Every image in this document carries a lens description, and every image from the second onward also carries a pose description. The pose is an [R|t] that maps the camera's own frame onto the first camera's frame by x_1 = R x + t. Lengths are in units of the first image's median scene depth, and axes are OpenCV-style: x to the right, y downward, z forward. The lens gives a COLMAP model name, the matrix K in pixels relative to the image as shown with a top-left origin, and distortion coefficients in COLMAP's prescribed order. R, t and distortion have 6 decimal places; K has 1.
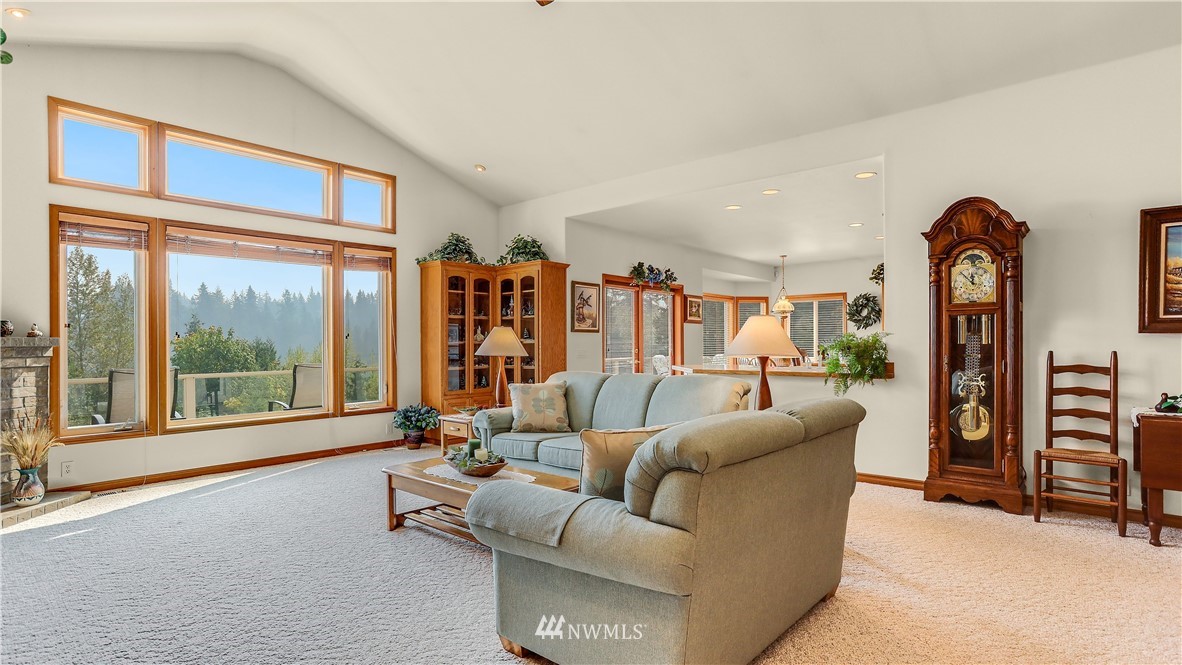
lens RADIAL K [[587.4, 0, 595.1], [0, 587.4, 341.9], [0, 0, 1]] dist [-0.056613, 0.036371]
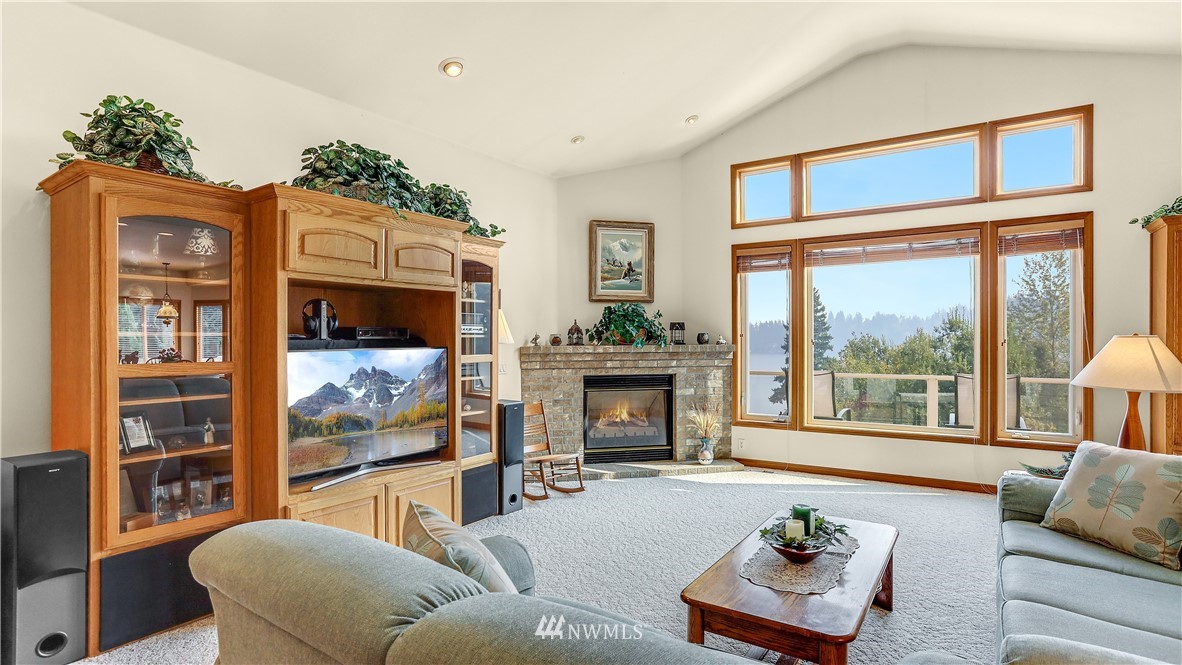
lens RADIAL K [[587.4, 0, 595.1], [0, 587.4, 341.9], [0, 0, 1]] dist [-0.056613, 0.036371]
pose [[0.120967, 0.015002, -0.992543, 0.252893], [0.007792, 0.999841, 0.016062, -0.026149], [0.992626, -0.009677, 0.120831, 0.352715]]
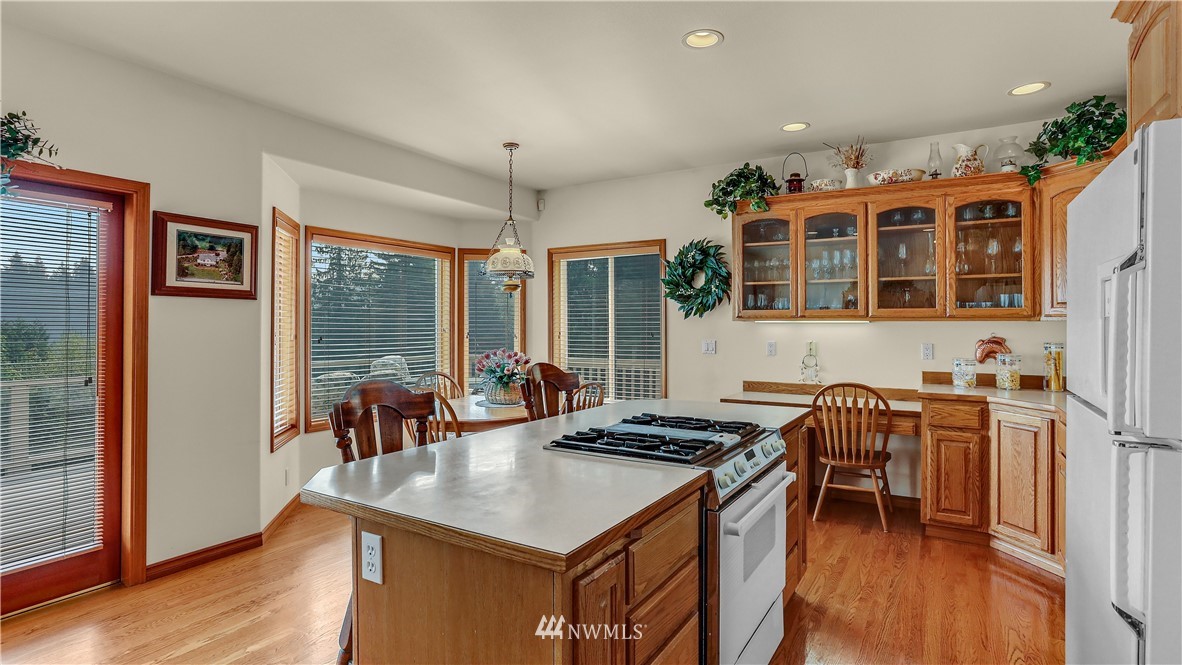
lens RADIAL K [[597.8, 0, 594.1], [0, 597.8, 312.5], [0, 0, 1]] dist [-0.042553, 0.039907]
pose [[0.983992, 0.007687, 0.178046, 0.473119], [-0.004572, 0.999829, -0.017895, -0.025354], [-0.178153, 0.016795, 0.983860, 0.870023]]
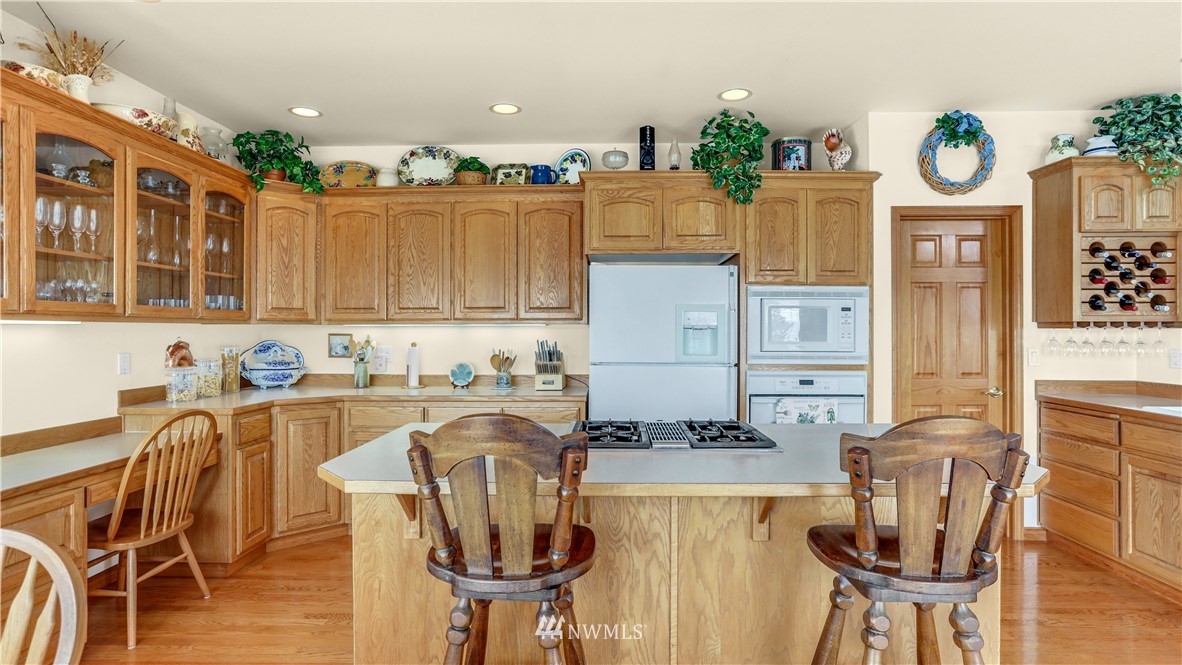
lens RADIAL K [[580.3, 0, 596.4], [0, 580.3, 330.4], [0, 0, 1]] dist [-0.058152, 0.035111]
pose [[-0.640174, 0.001080, 0.768229, 0.343245], [-0.000019, 0.999999, -0.001422, -0.022559], [-0.768230, -0.000925, -0.640174, 1.441832]]
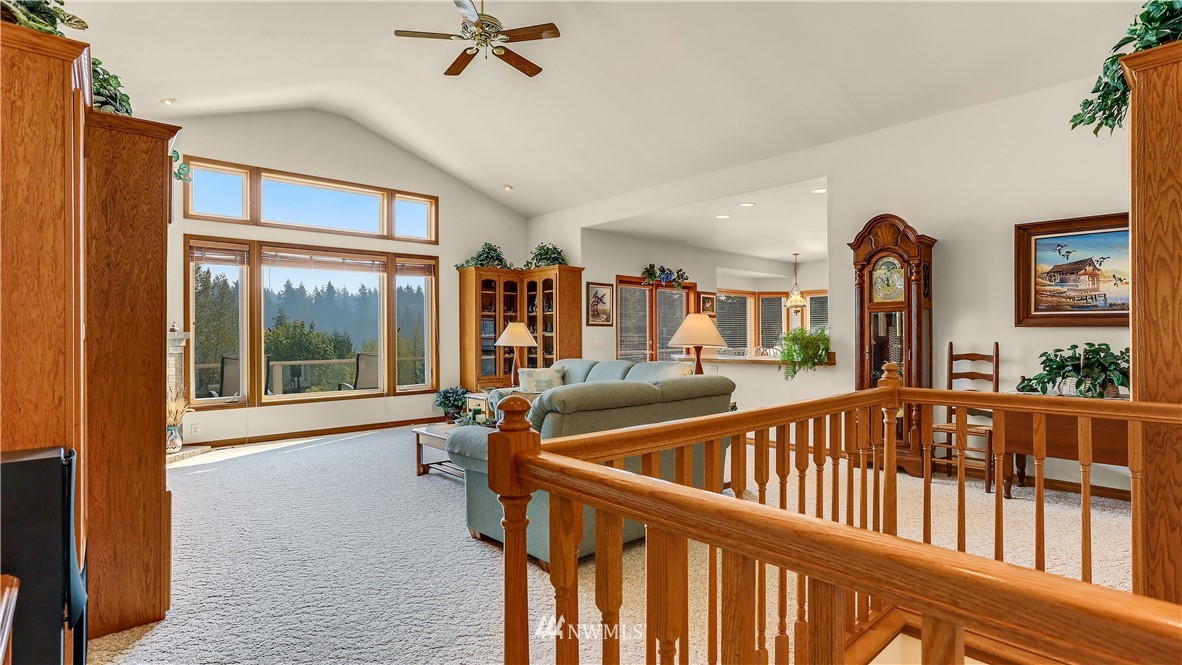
lens RADIAL K [[585.9, 0, 591.0], [0, 585.9, 332.5], [0, 0, 1]] dist [-0.059723, 0.036400]
pose [[0.993458, -0.001969, -0.114181, 0.108570], [0.001645, 0.999994, -0.002936, -0.000941], [0.114186, 0.002729, 0.993456, -0.158911]]
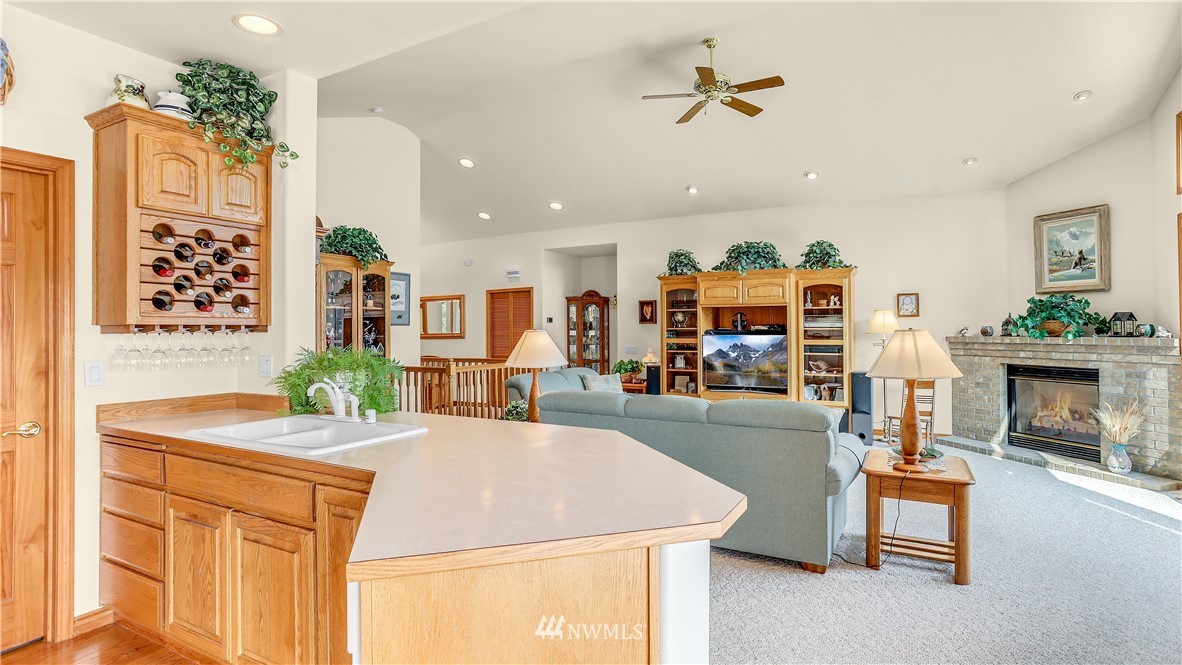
lens RADIAL K [[580.3, 0, 596.4], [0, 580.3, 330.4], [0, 0, 1]] dist [-0.058152, 0.035111]
pose [[-0.977014, 0.011662, -0.212856, 0.237355], [0.012798, 0.999910, -0.003961, -0.021832], [0.212790, -0.006594, -0.977076, 1.232327]]
